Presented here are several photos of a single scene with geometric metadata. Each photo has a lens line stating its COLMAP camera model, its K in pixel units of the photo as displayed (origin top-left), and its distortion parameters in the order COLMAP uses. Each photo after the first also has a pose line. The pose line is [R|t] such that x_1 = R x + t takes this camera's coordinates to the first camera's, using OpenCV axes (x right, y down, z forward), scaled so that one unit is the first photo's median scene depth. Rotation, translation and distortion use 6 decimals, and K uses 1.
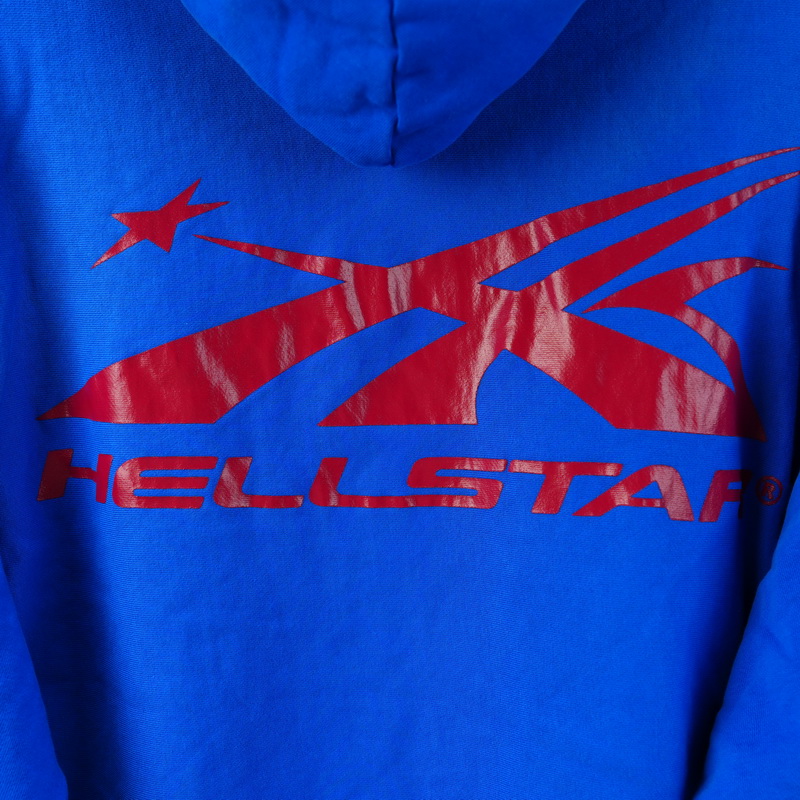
lens RADIAL K [[991.2, 0, 400.0], [0, 991.2, 400.0], [0, 0, 1]] dist [0.001639, -0.004211]
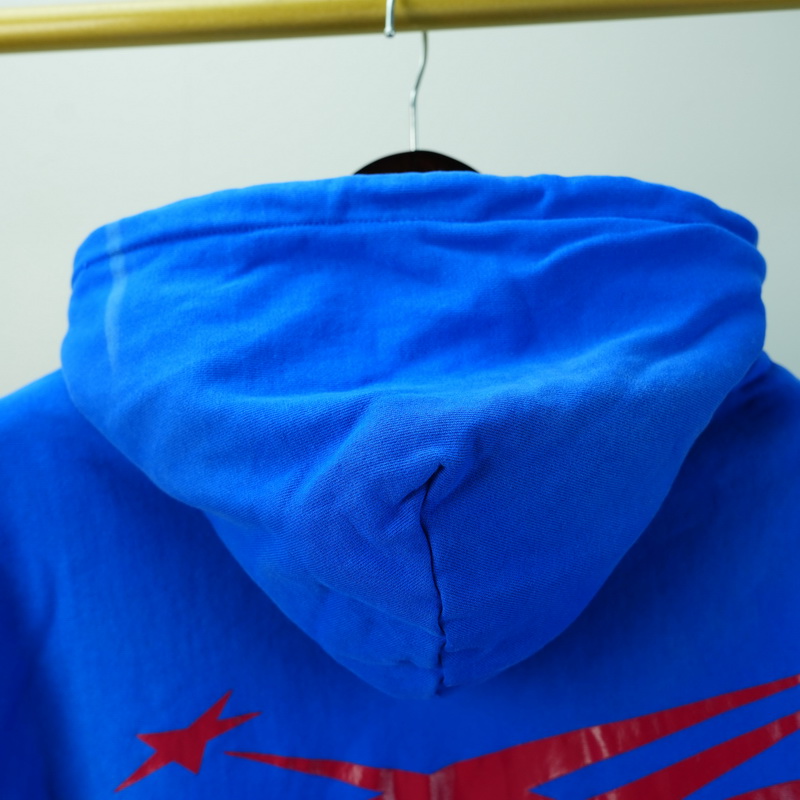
lens RADIAL K [[991.2, 0, 400.0], [0, 991.2, 400.0], [0, 0, 1]] dist [0.001639, -0.004211]
pose [[0.999911, -0.009682, -0.009222, -0.029098], [0.008629, 0.994103, -0.108096, -0.394570], [0.010215, 0.108007, 0.994098, 0.031002]]
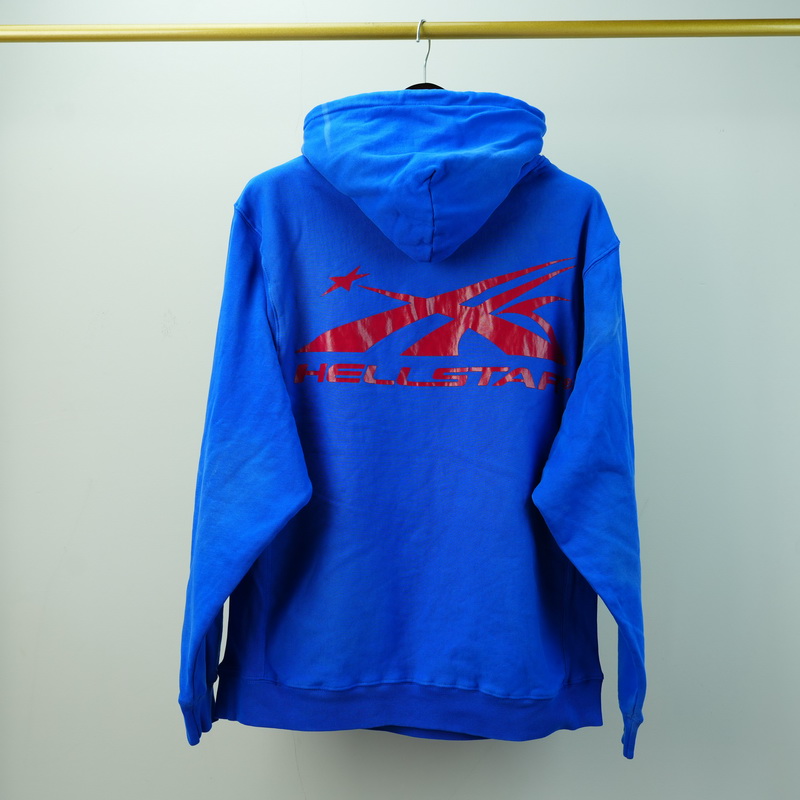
lens RADIAL K [[991.2, 0, 400.0], [0, 991.2, 400.0], [0, 0, 1]] dist [0.001639, -0.004211]
pose [[0.999624, 0.012136, 0.024605, -0.152868], [-0.010417, 0.997573, -0.068851, 0.345490], [-0.025381, 0.068569, 0.997323, -1.759388]]
